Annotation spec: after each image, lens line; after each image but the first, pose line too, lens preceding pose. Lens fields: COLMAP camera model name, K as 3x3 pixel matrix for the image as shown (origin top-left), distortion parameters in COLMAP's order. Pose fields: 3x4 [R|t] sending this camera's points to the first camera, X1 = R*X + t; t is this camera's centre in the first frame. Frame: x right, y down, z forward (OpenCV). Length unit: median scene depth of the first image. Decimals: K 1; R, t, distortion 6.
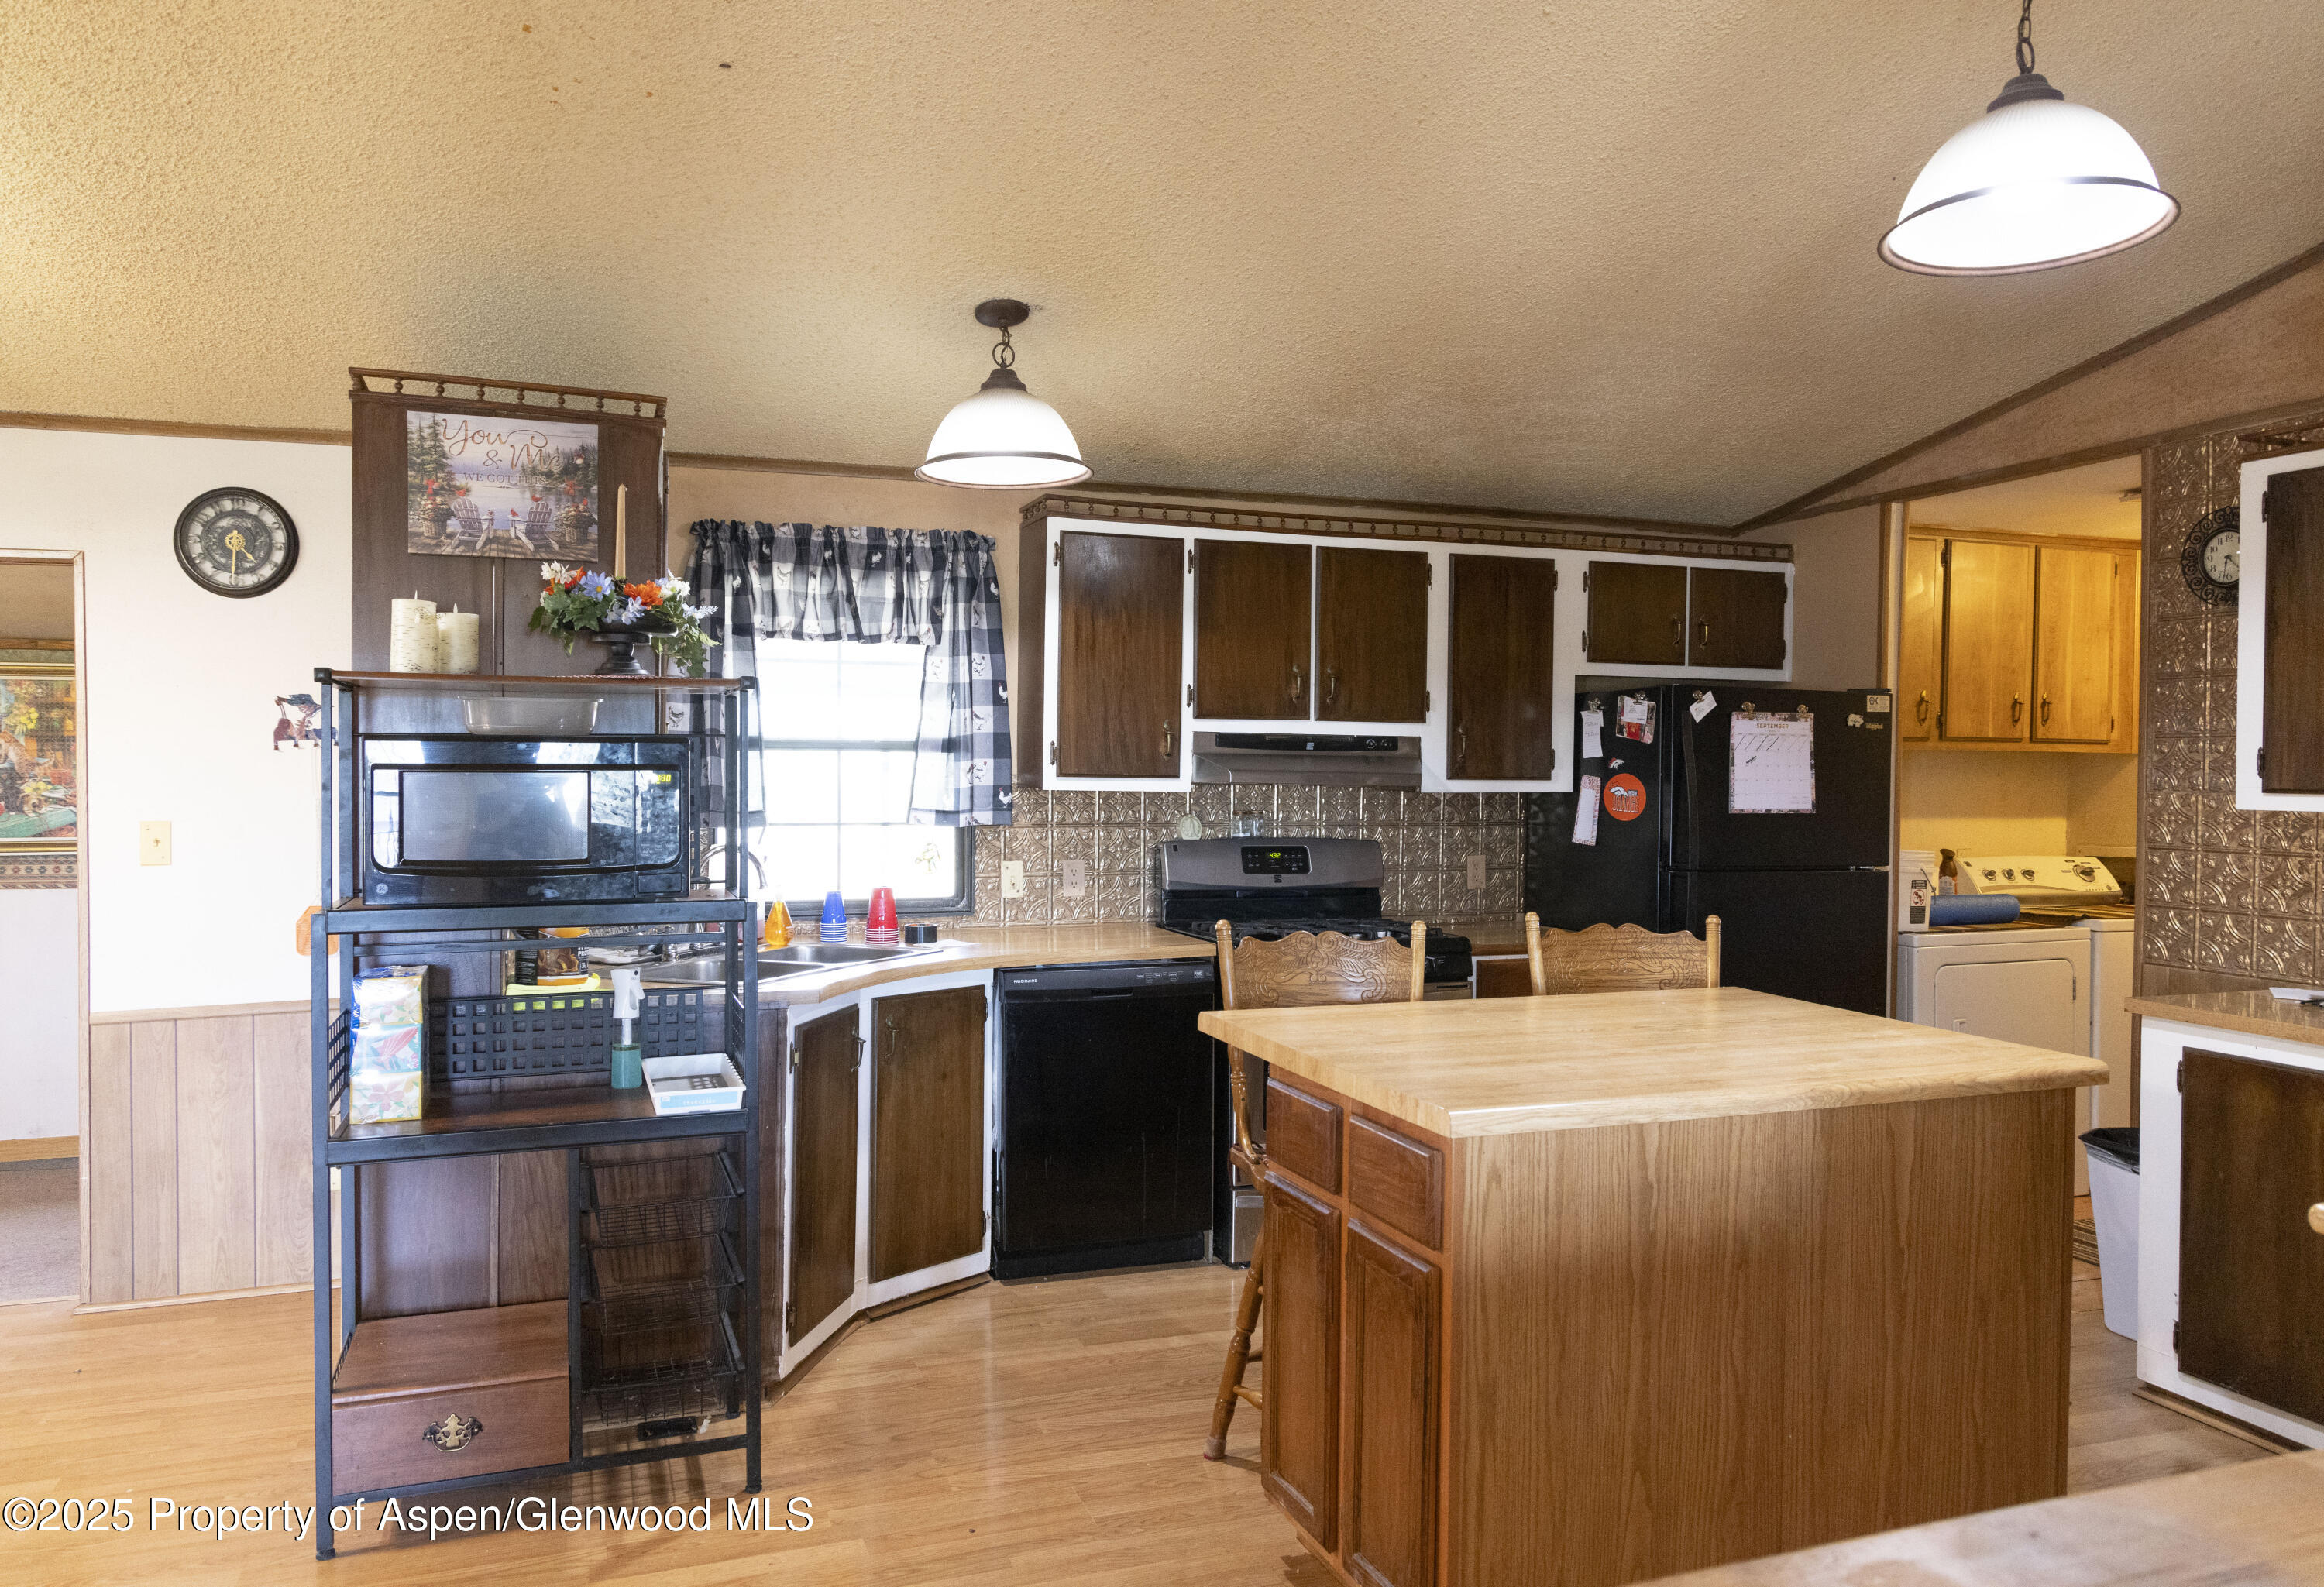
lens RADIAL K [[1592.6, 0, 1156.7], [0, 1592.6, 786.3], [0, 0, 1]] dist [0.008486, -0.004400]
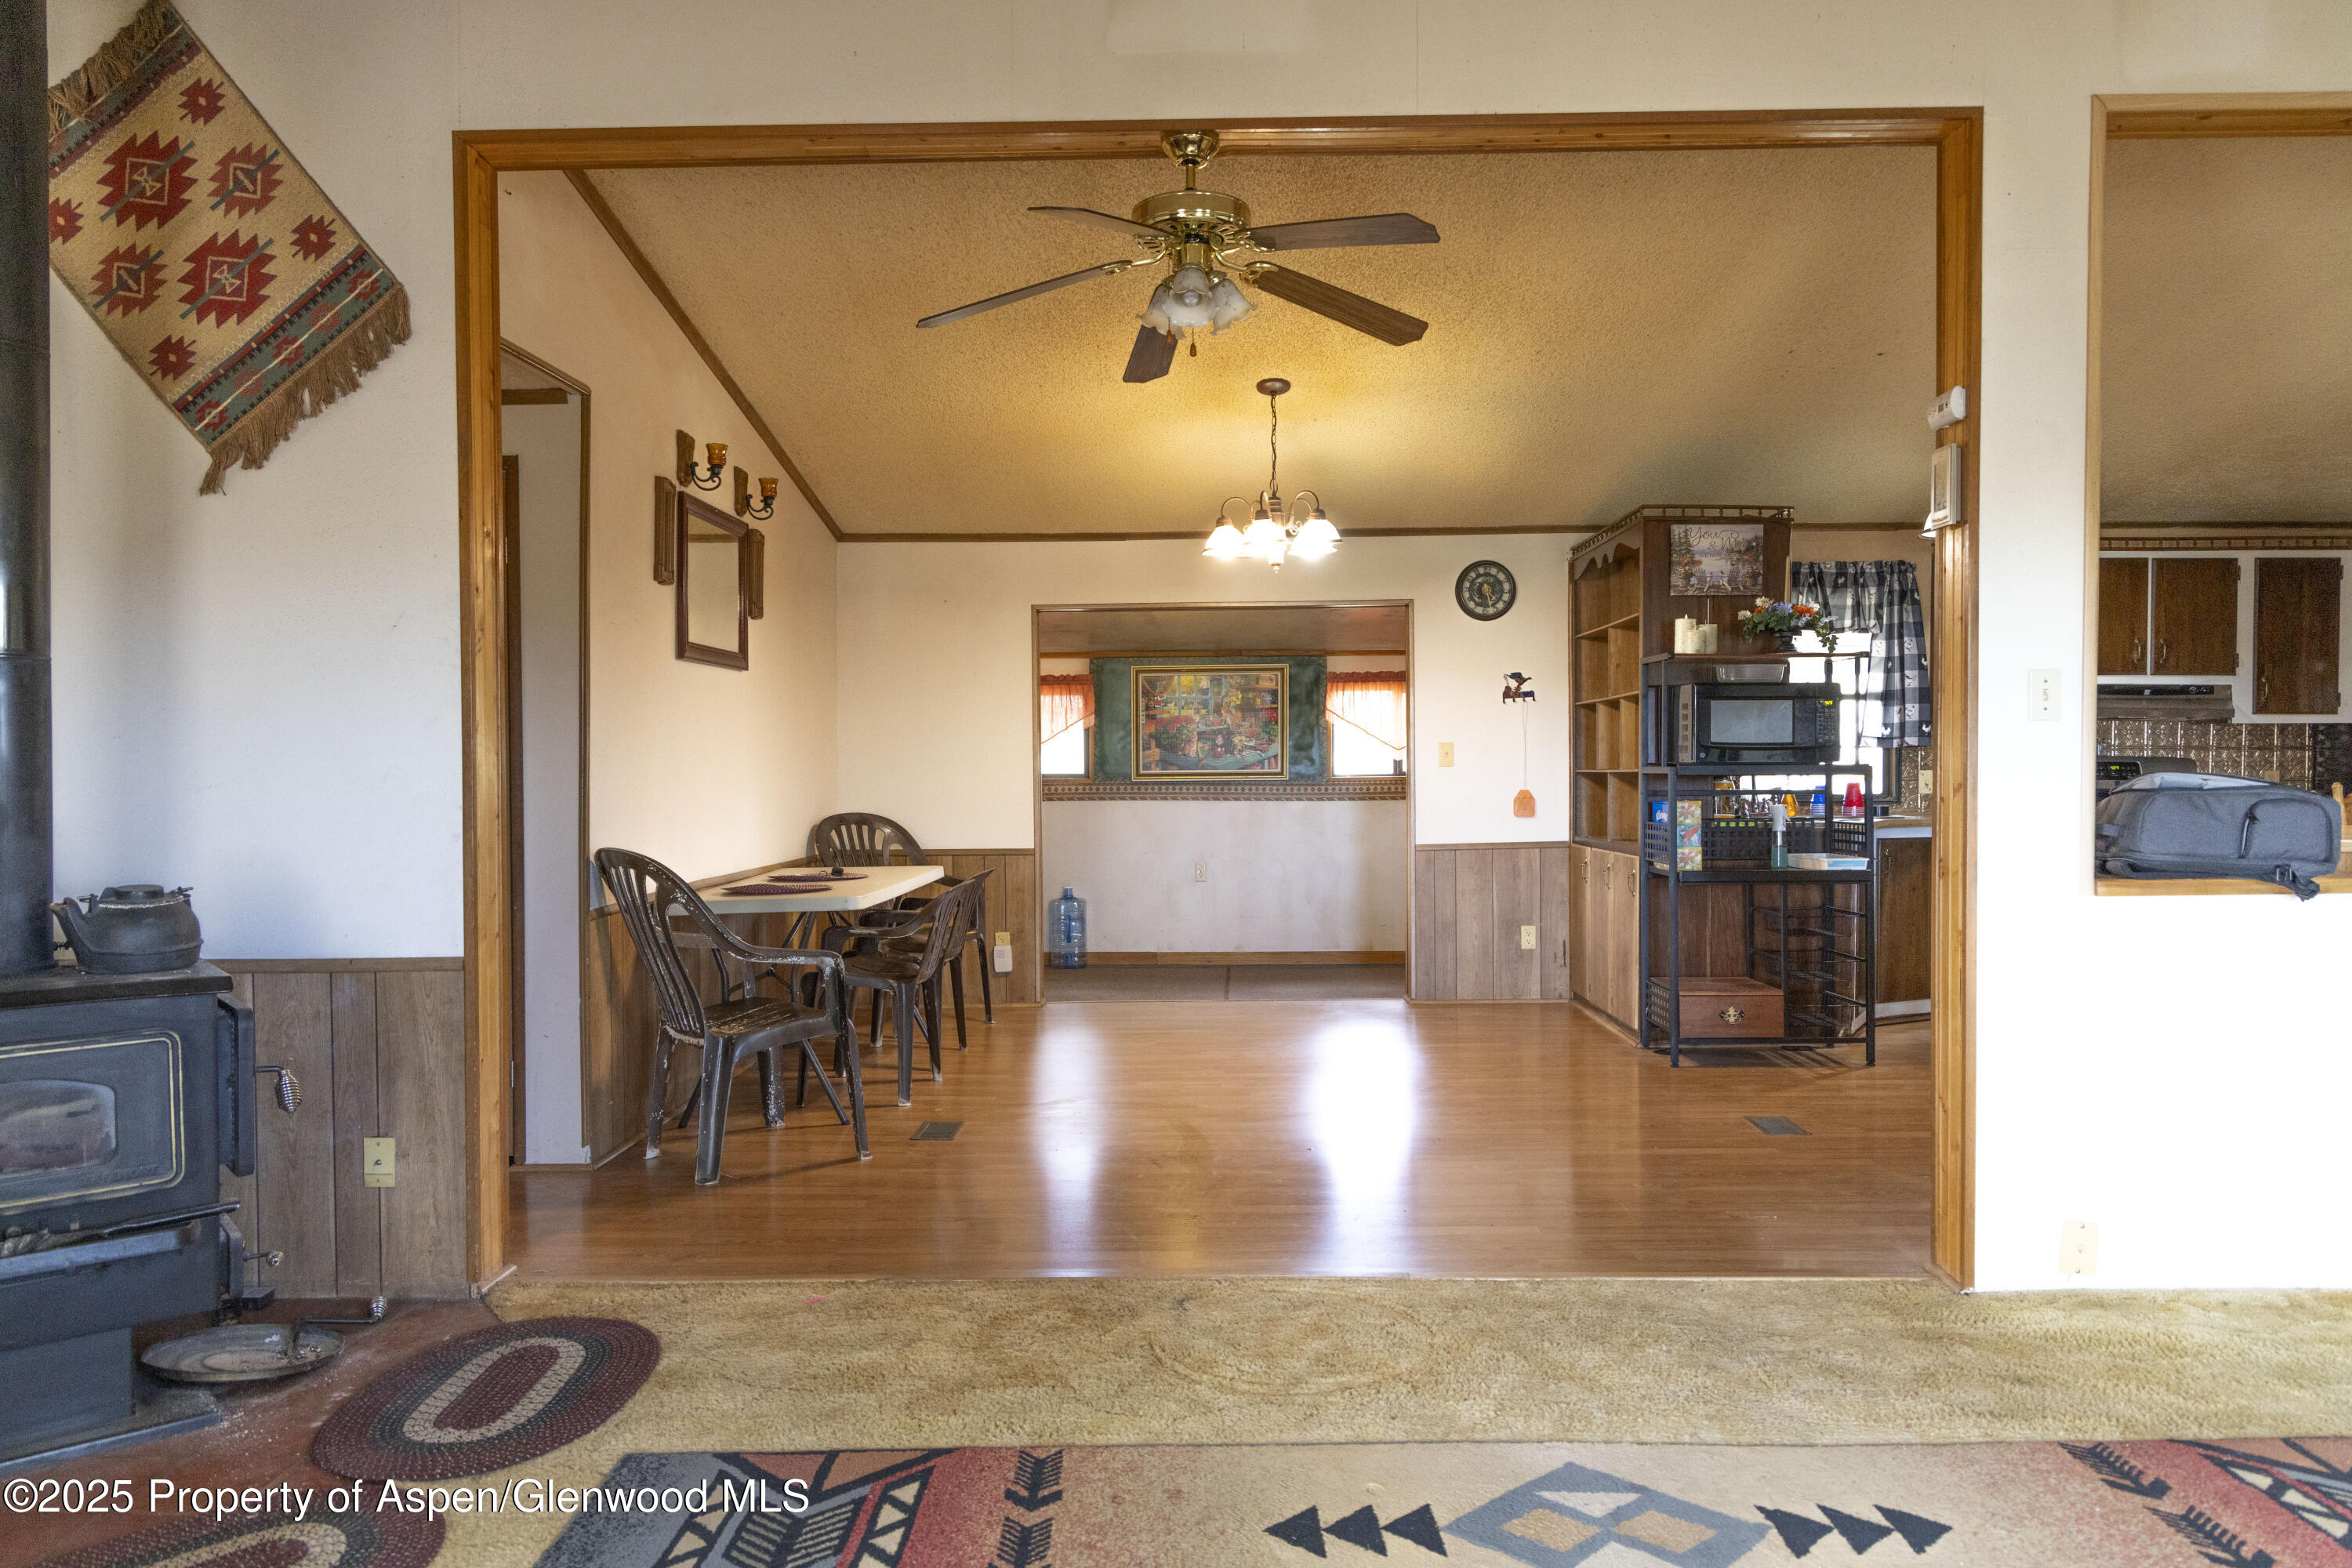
lens RADIAL K [[1587.5, 0, 1191.7], [0, 1587.5, 784.4], [0, 0, 1]] dist [0.015843, -0.008416]
pose [[0.938261, -0.001247, -0.345926, -0.232296], [0.001864, 0.999997, 0.001452, 0.058775], [0.345923, -0.002007, 0.938261, -0.730266]]
